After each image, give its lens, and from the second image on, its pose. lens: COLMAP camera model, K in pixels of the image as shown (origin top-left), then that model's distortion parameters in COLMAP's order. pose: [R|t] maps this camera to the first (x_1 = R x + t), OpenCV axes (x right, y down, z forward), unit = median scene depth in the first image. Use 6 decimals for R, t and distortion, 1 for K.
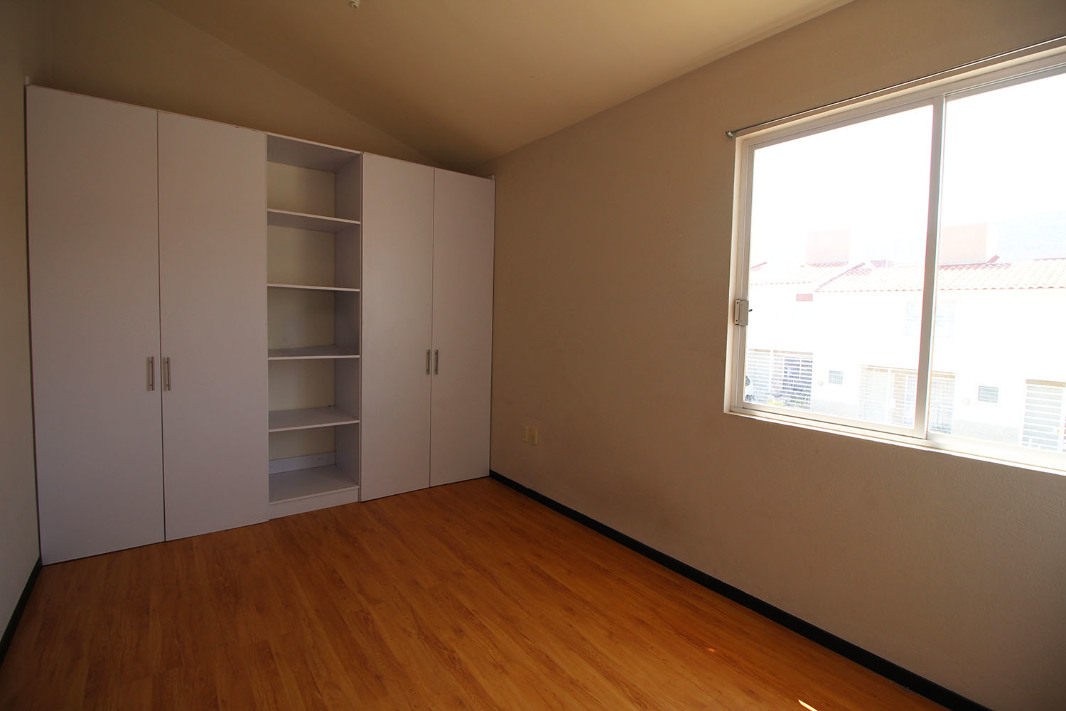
lens RADIAL K [[500.4, 0, 539.7], [0, 500.4, 353.0], [0, 0, 1]] dist [-0.013927, -0.000497]
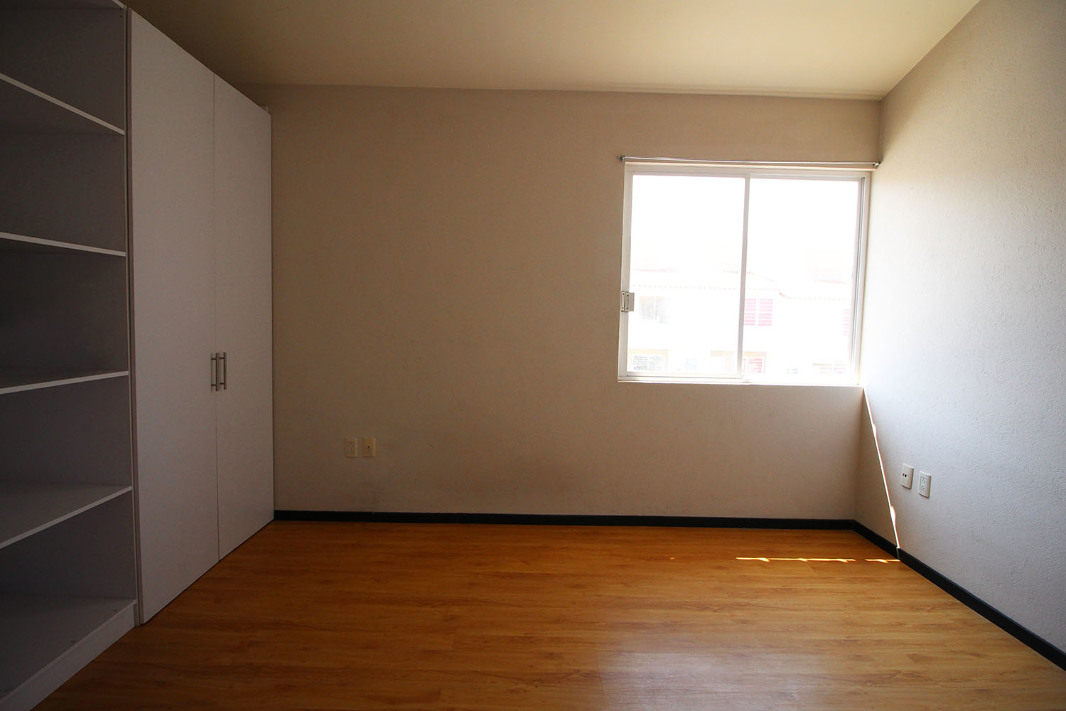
lens RADIAL K [[500.4, 0, 537.9], [0, 500.4, 351.1], [0, 0, 1]] dist [-0.013927, -0.000497]
pose [[0.593550, -0.073808, 0.801405, -0.749136], [0.052724, 0.997213, 0.052792, -0.032879], [-0.803068, 0.010919, 0.595787, 0.418034]]
